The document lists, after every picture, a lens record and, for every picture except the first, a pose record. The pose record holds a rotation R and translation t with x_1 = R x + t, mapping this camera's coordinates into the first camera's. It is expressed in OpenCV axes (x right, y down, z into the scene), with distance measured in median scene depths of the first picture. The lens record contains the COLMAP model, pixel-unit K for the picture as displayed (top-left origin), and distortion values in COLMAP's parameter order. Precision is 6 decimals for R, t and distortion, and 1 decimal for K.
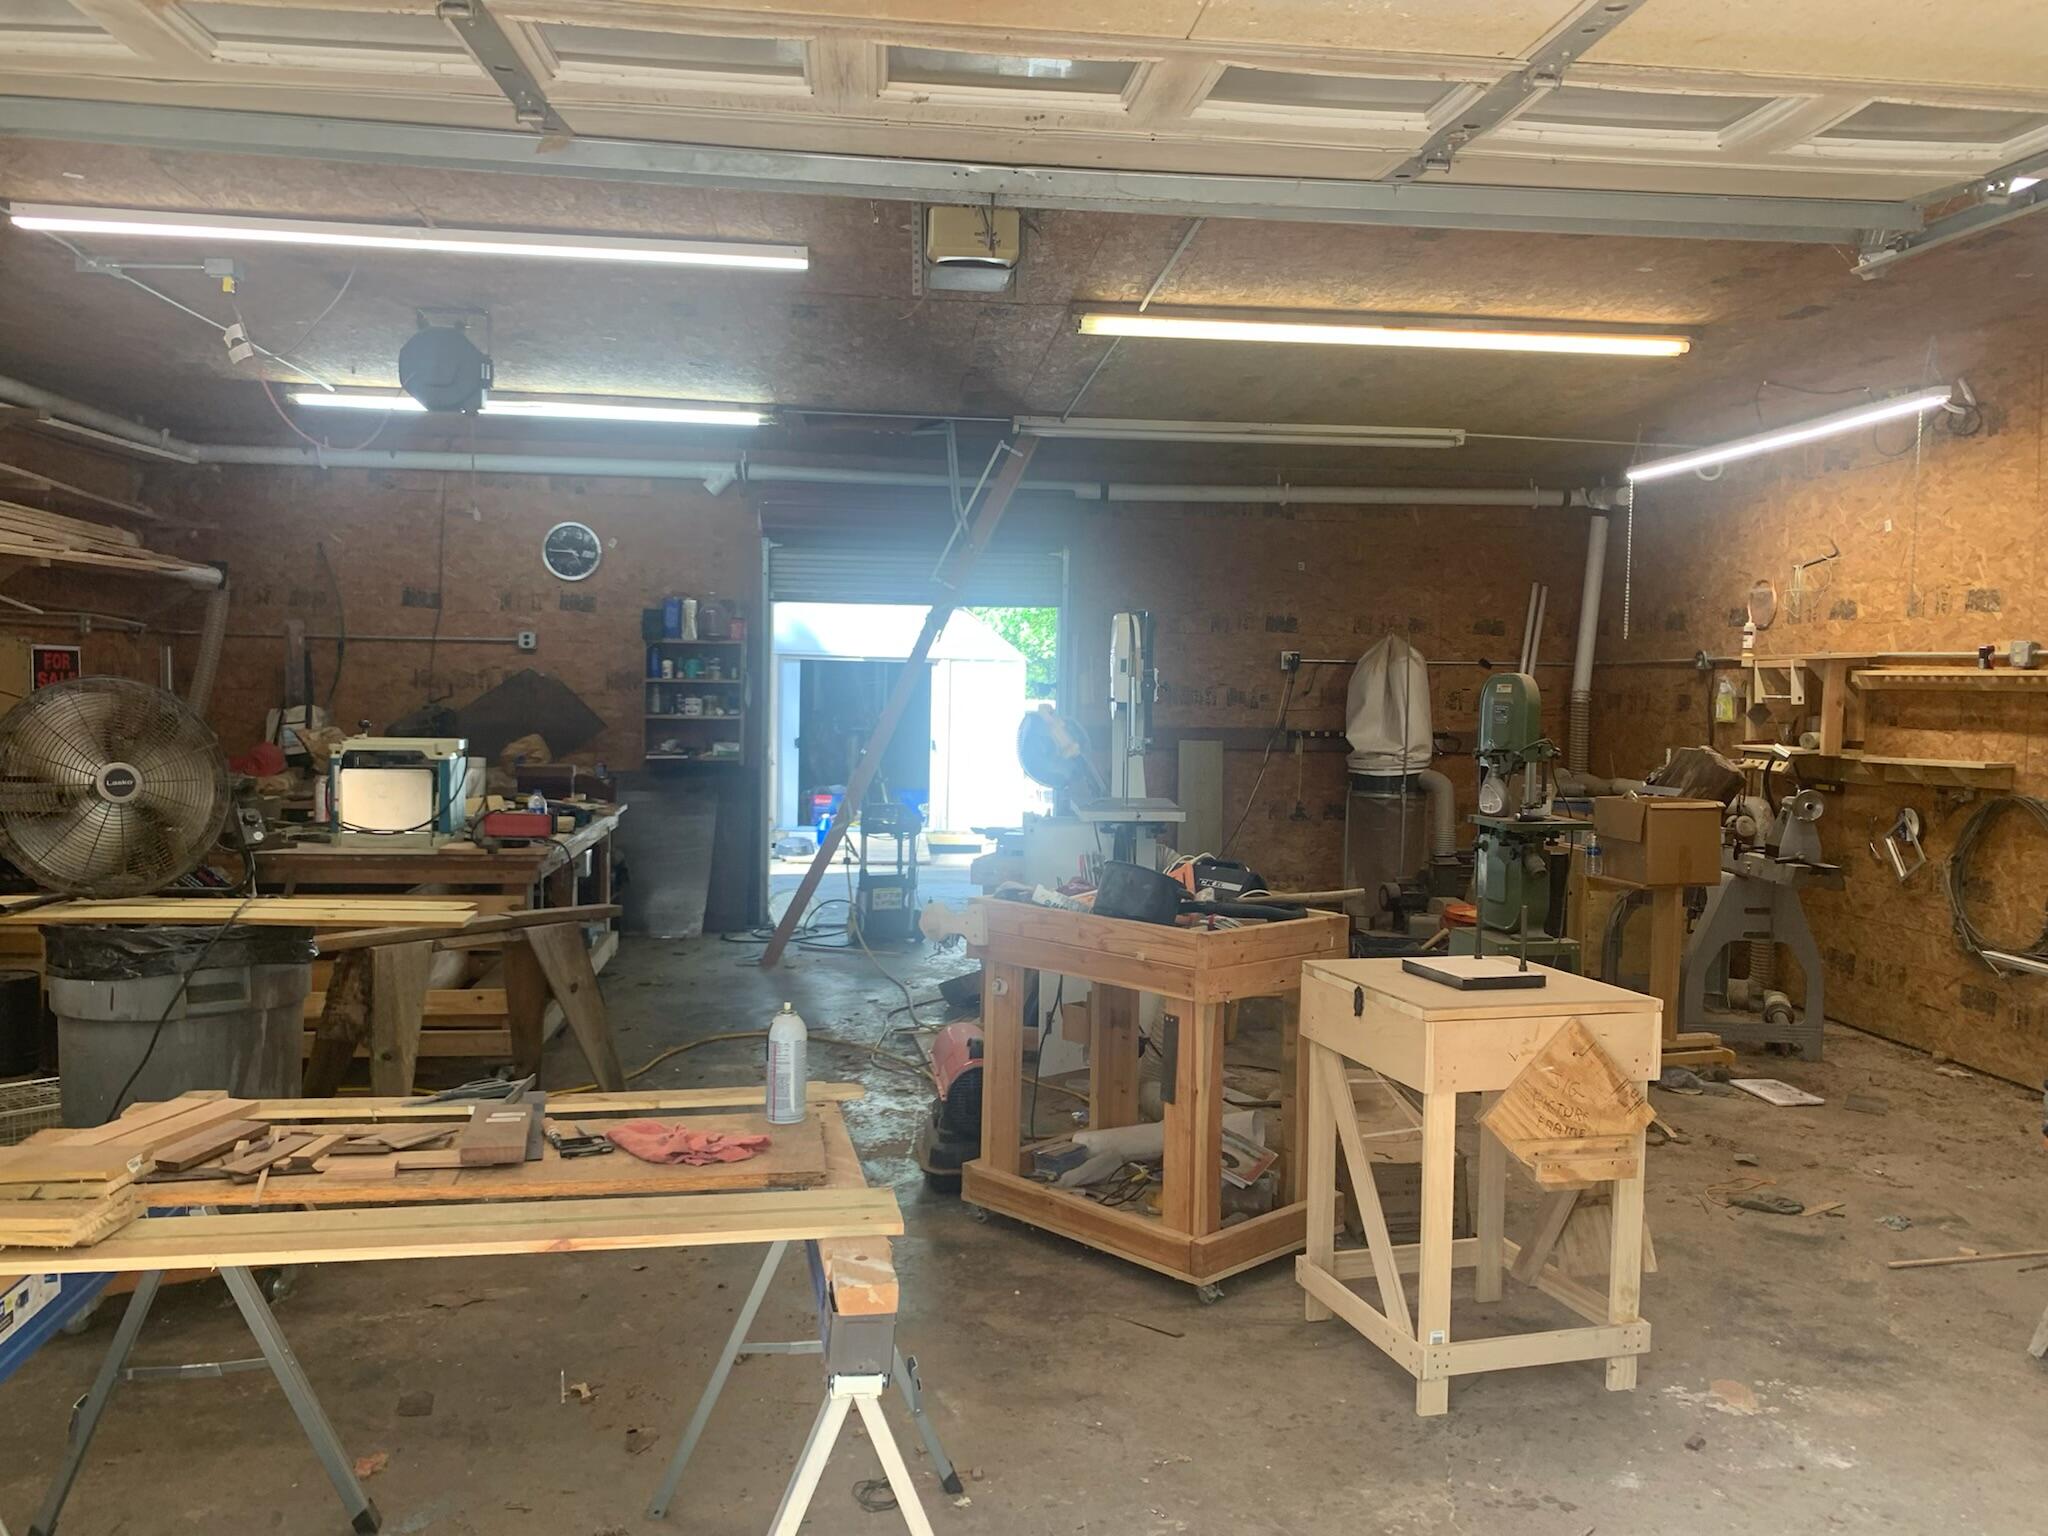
lens RADIAL K [[1617.2, 0, 1026.1], [0, 1617.2, 721.5], [0, 0, 1]] dist [0.033185, -0.005511]
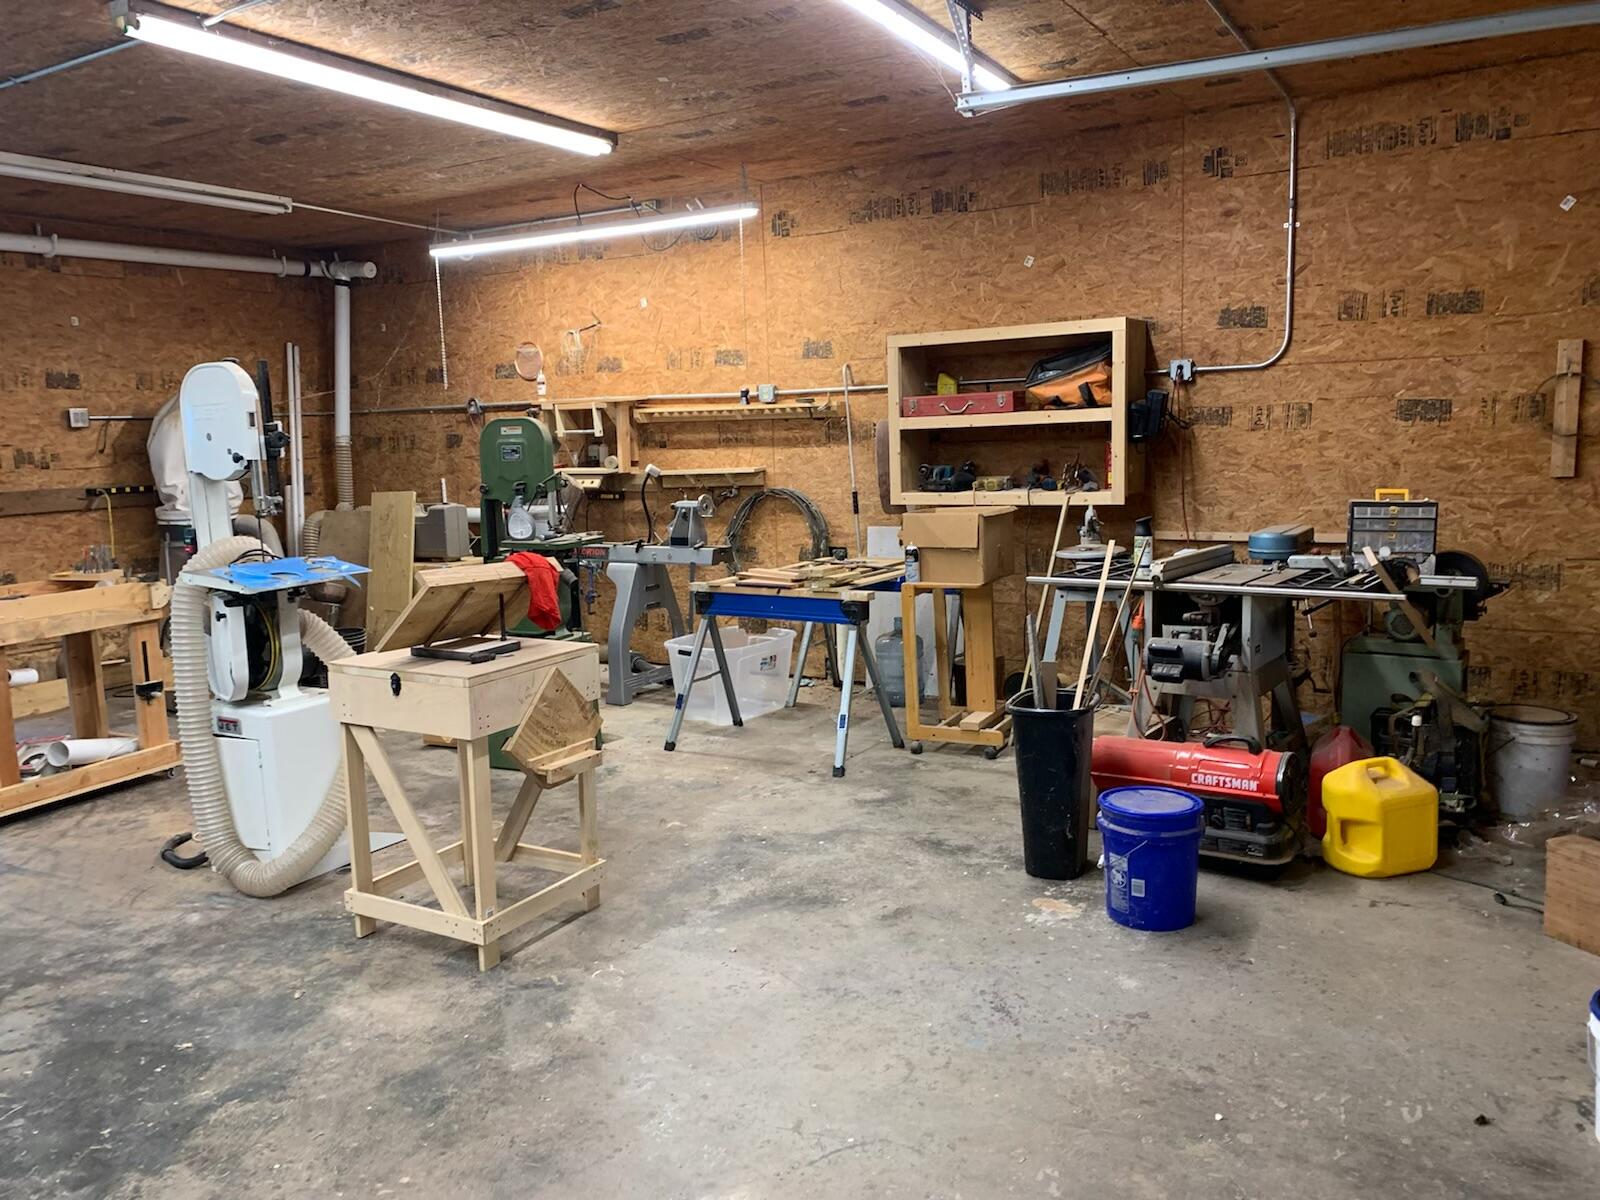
lens RADIAL K [[1221.4, 0, 800.0], [0, 1221.4, 600.0], [0, 0, 1]] dist [0.036721, -0.039783]
pose [[0.597866, -0.152905, 0.786878, -0.212289], [0.062134, 0.987525, 0.144685, -0.011064], [-0.799184, -0.037610, 0.599908, 0.223005]]
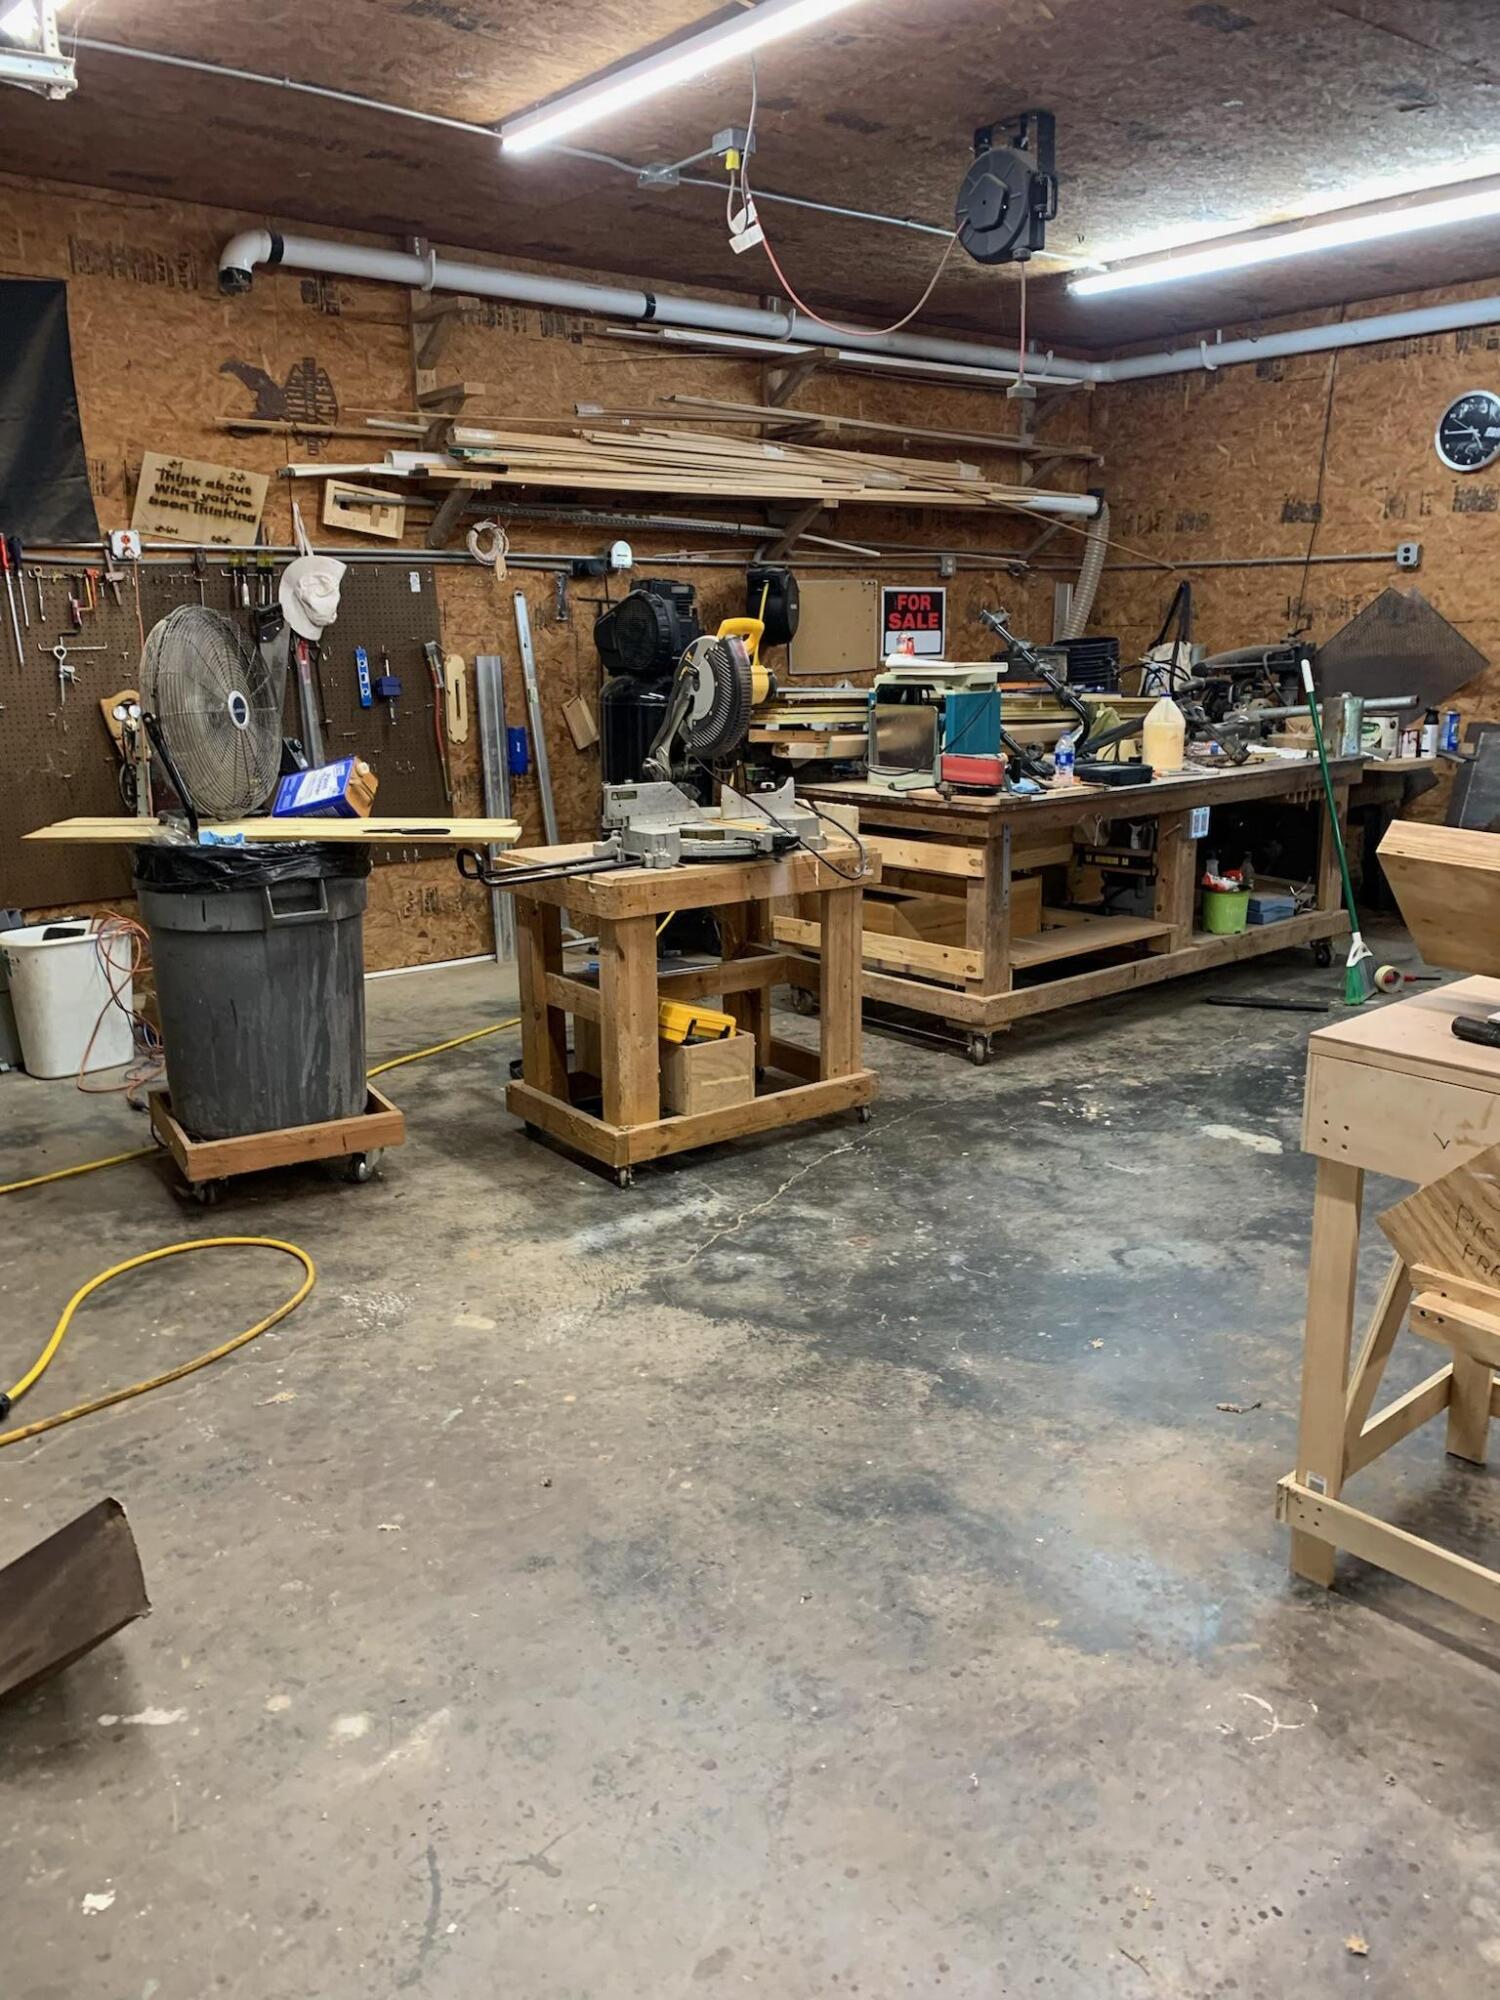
lens RADIAL K [[1497.8, 0, 750.0], [0, 1497.8, 1000.0], [0, 0, 1]] dist [0.079236, -0.121799]
pose [[0.557765, 0.181118, -0.809996, 0.178596], [-0.001418, 0.976107, 0.217284, 0.002626], [0.829997, -0.120046, 0.544696, 0.328661]]
